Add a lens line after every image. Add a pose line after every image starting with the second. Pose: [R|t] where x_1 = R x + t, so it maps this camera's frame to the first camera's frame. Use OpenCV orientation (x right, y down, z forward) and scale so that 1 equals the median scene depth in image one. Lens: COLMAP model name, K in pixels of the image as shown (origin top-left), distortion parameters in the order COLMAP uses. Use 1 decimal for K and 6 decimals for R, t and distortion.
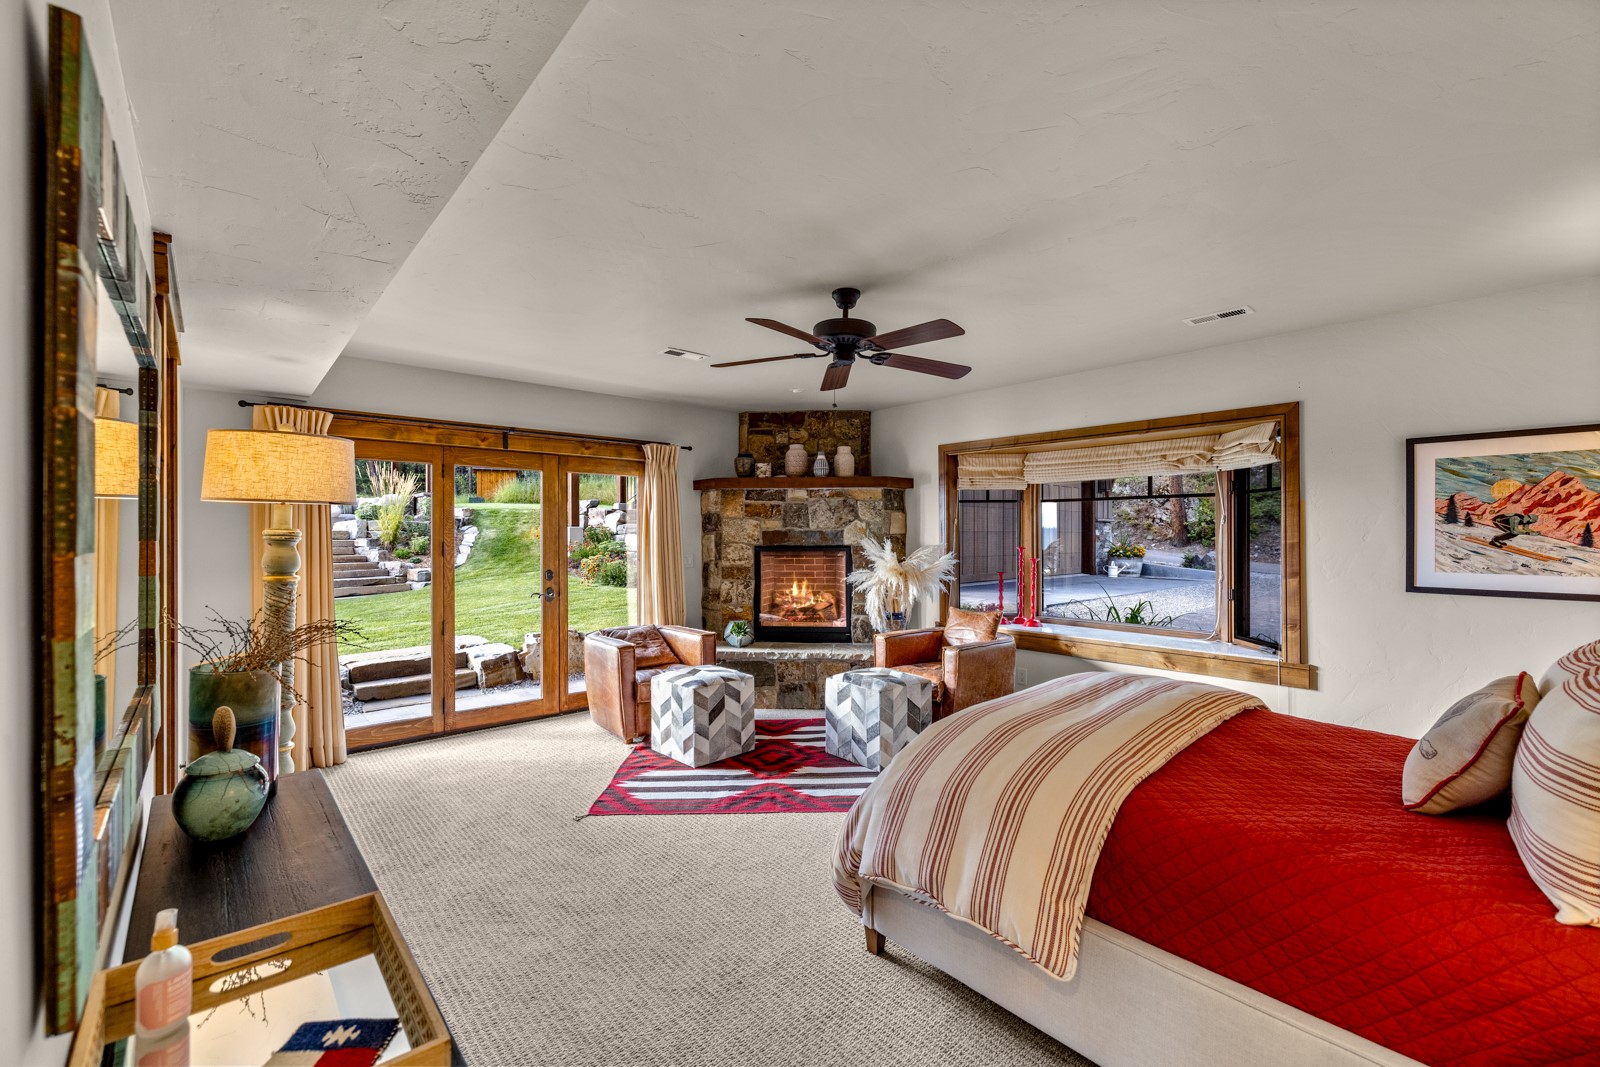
lens RADIAL K [[673.2, 0, 796.9], [0, 673.2, 528.8], [0, 0, 1]] dist [0.000684, -0.000429]
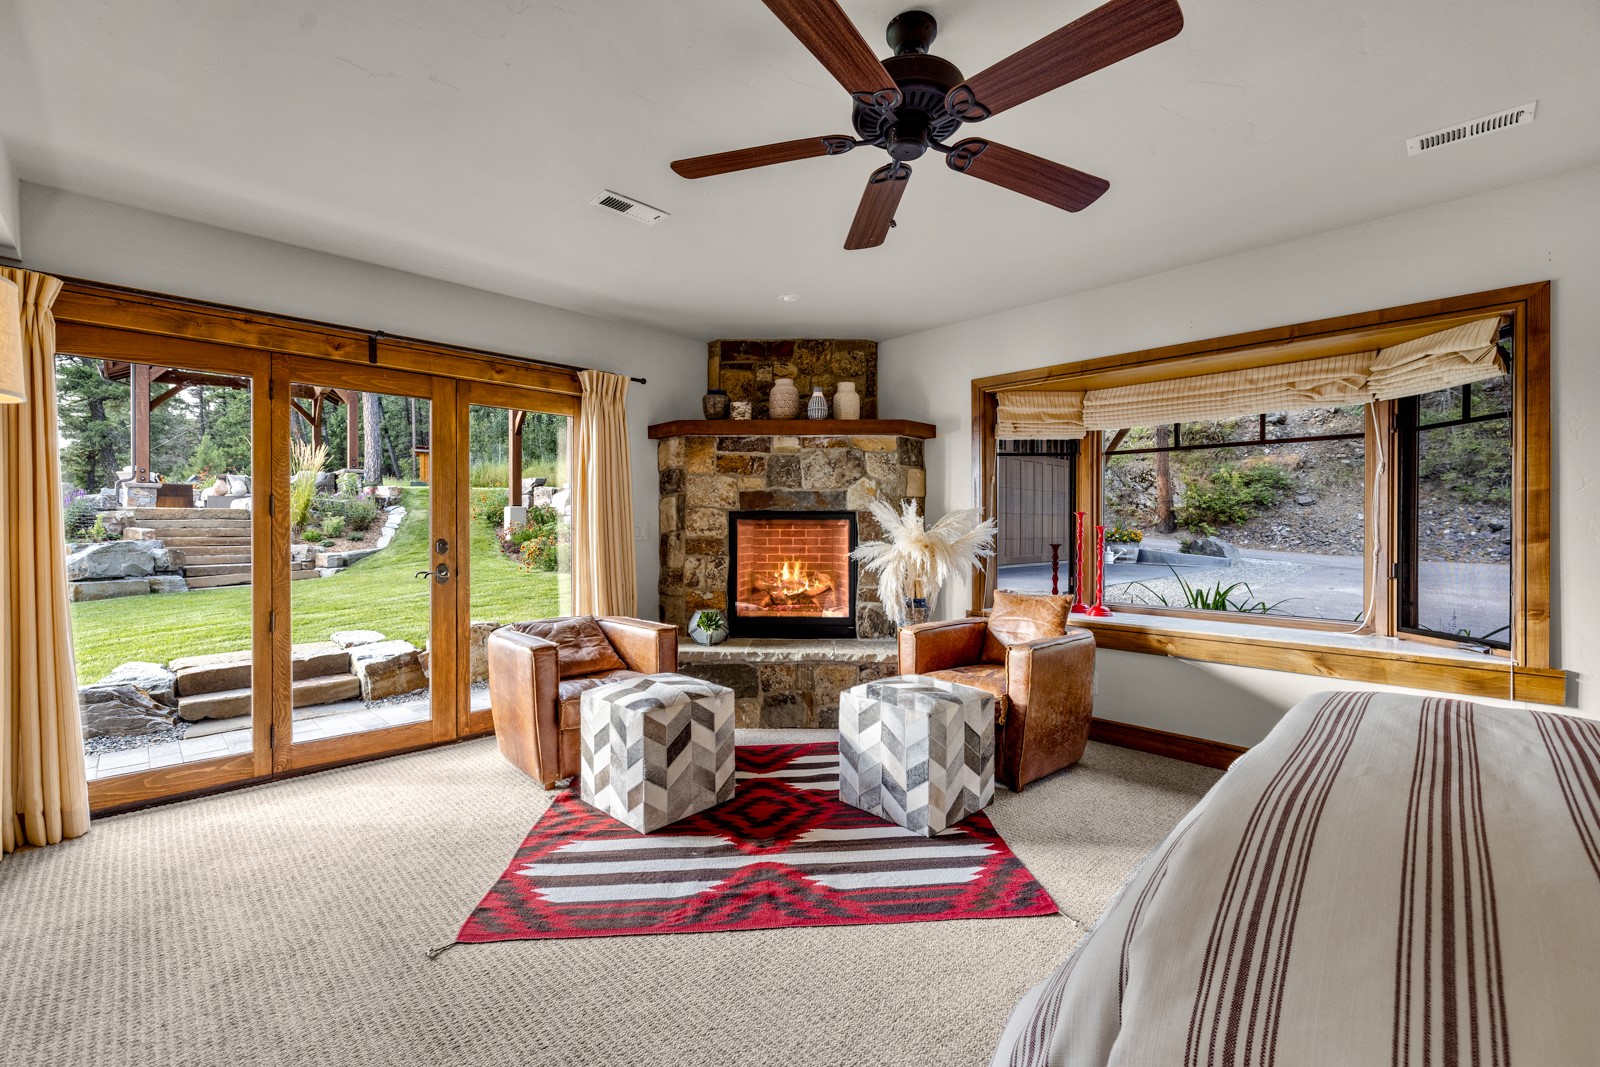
lens RADIAL K [[673.2, 0, 796.9], [0, 673.2, 528.8], [0, 0, 1]] dist [0.000684, -0.000429]
pose [[0.998368, 0.003577, 0.056988, -0.034834], [-0.004255, 0.999921, 0.011792, 0.041751], [-0.056941, -0.012015, 0.998305, 0.278829]]
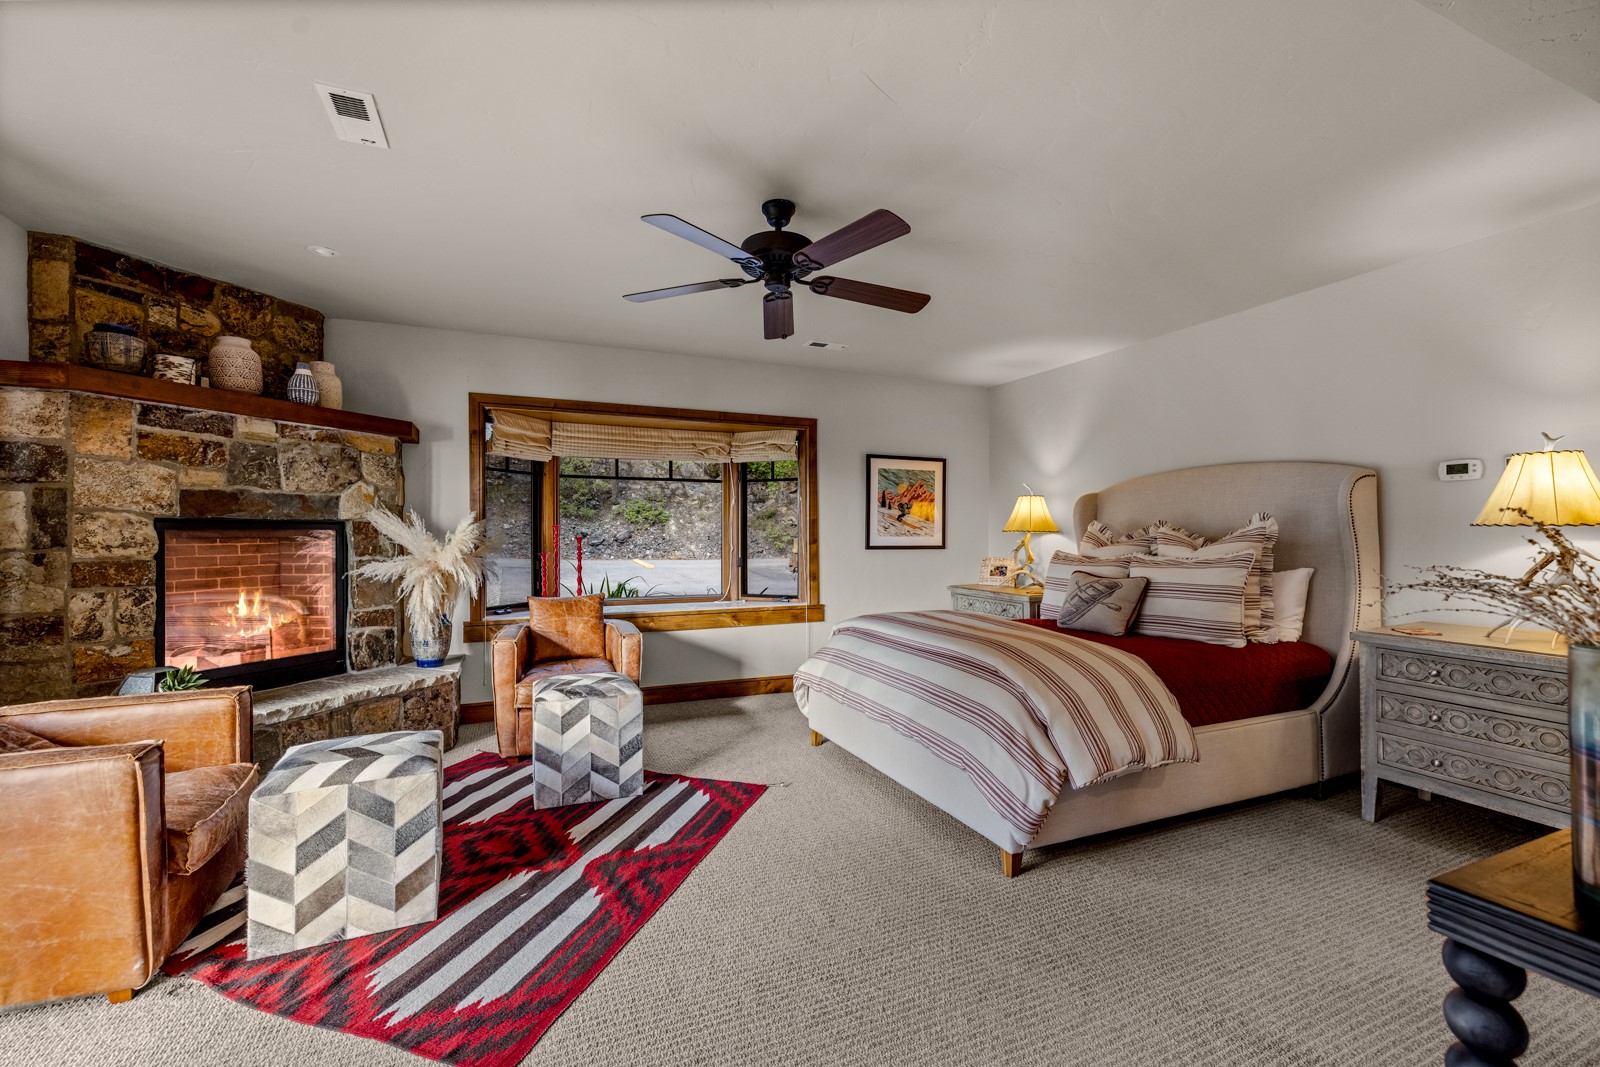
lens RADIAL K [[674.3, 0, 800.0], [0, 674.3, 533.5], [0, 0, 1]] dist [0.000692, -0.000142]
pose [[0.303464, 0.002013, 0.952841, -0.463098], [-0.007112, 0.999975, 0.000153, 0.039024], [-0.952816, -0.006823, 0.303471, 0.457738]]
